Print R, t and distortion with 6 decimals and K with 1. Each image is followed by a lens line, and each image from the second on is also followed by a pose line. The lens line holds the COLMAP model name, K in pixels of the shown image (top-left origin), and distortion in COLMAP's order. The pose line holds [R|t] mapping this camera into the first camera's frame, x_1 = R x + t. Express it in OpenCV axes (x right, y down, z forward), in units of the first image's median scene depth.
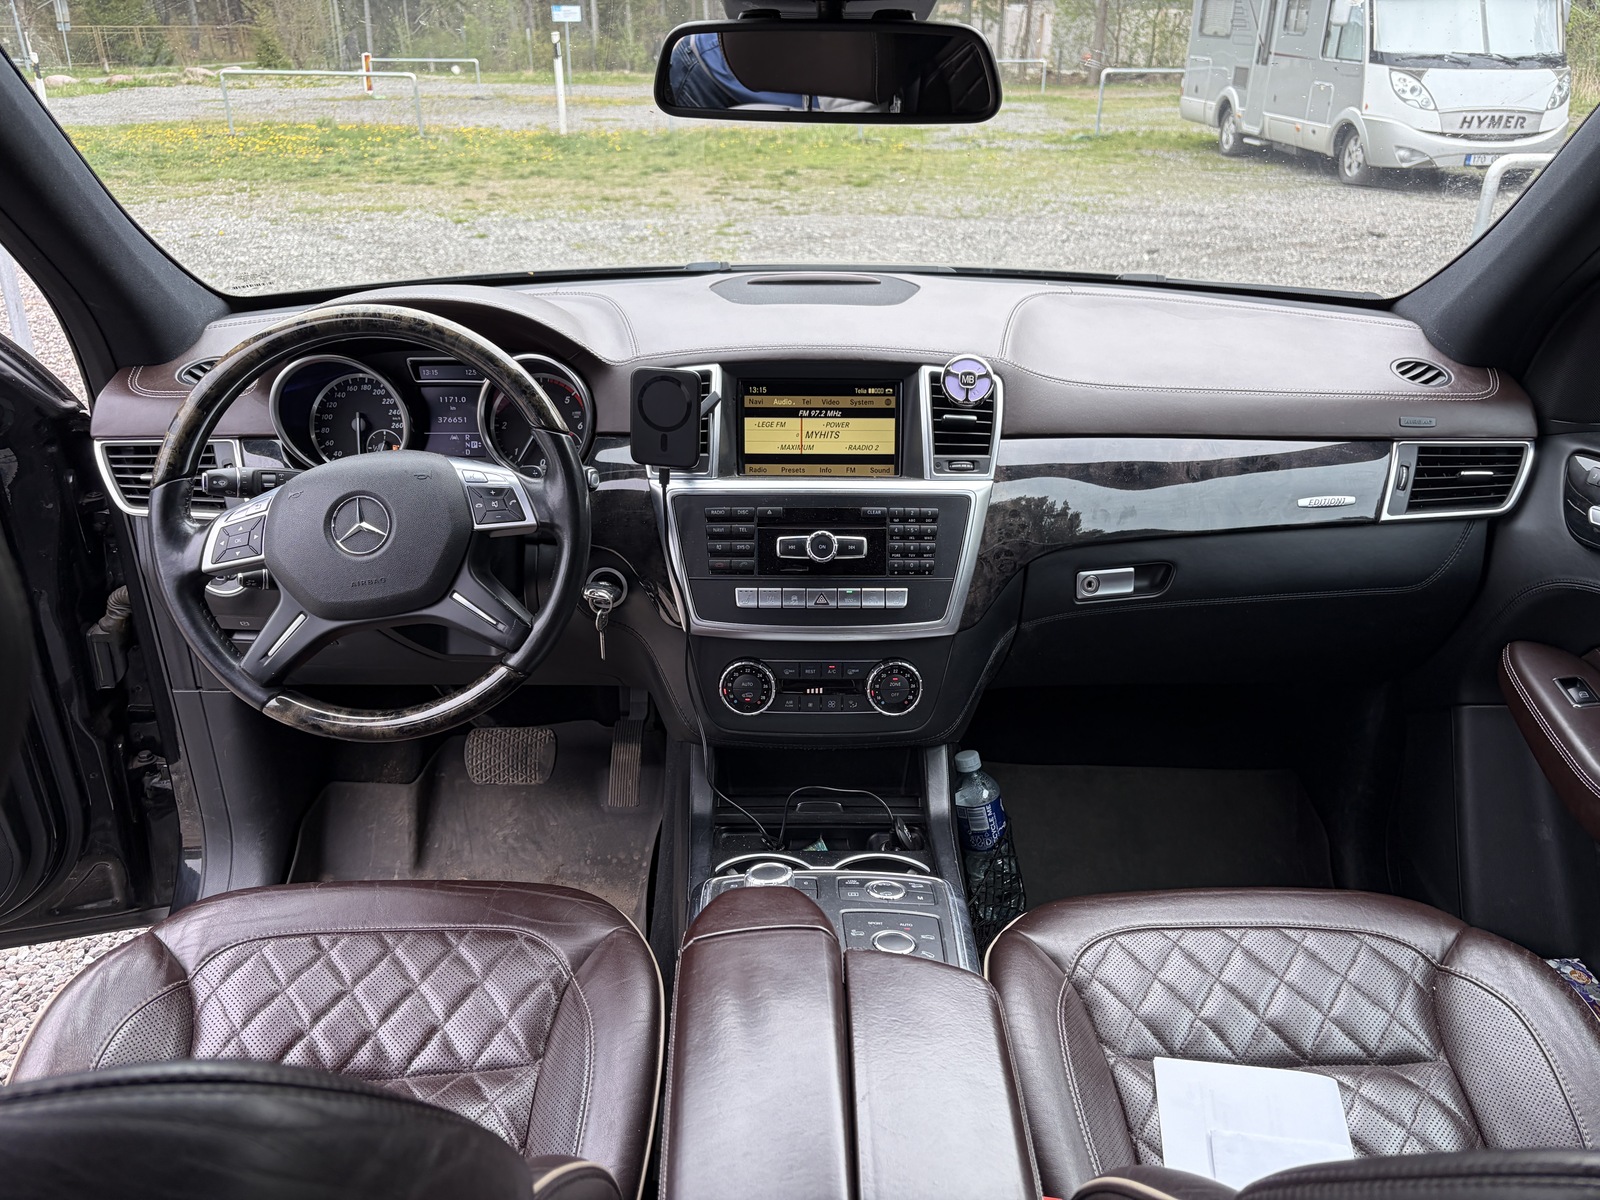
lens RADIAL K [[1189.5, 0, 804.2], [0, 1189.5, 594.2], [0, 0, 1]] dist [0.008834, -0.004174]
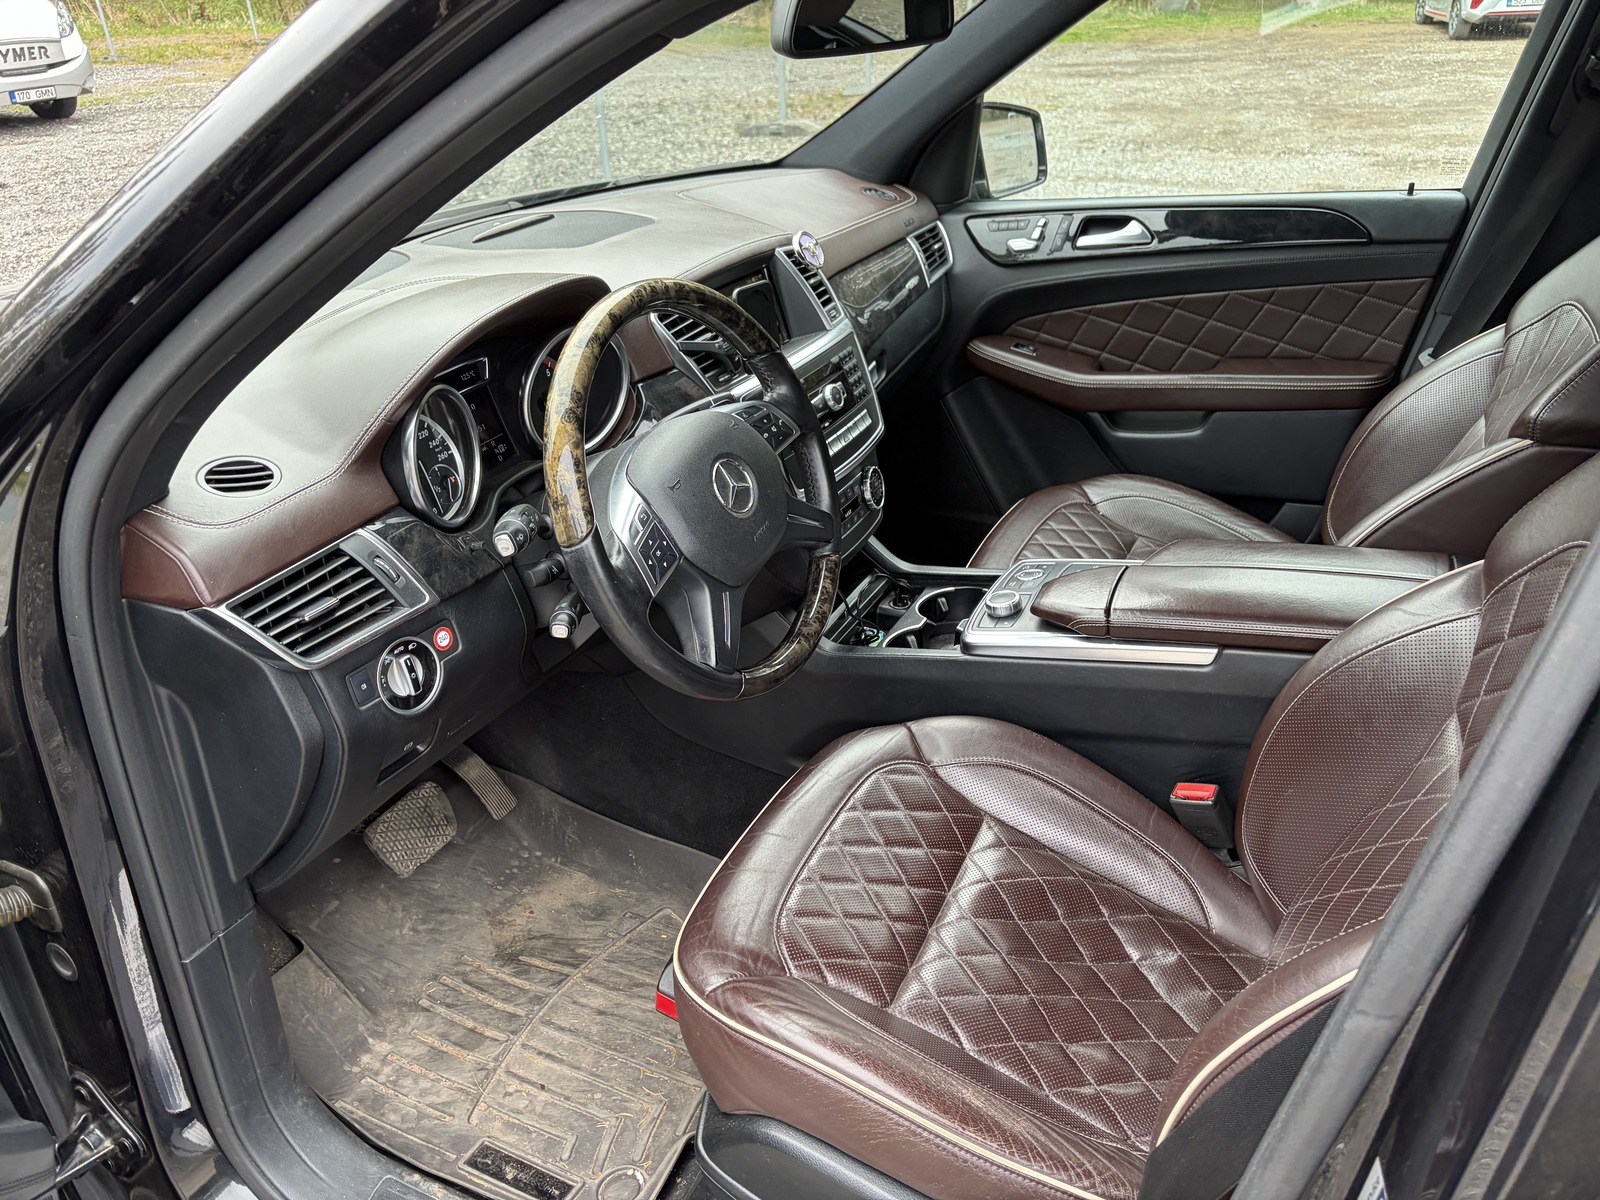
lens RADIAL K [[1189.5, 0, 799.6], [0, 1189.5, 604.4], [0, 0, 1]] dist [0.008834, -0.004174]
pose [[0.472875, -0.444450, 0.760824, -0.947342], [0.400103, 0.877622, 0.264004, -0.173422], [-0.785053, 0.179567, 0.592831, 0.286896]]
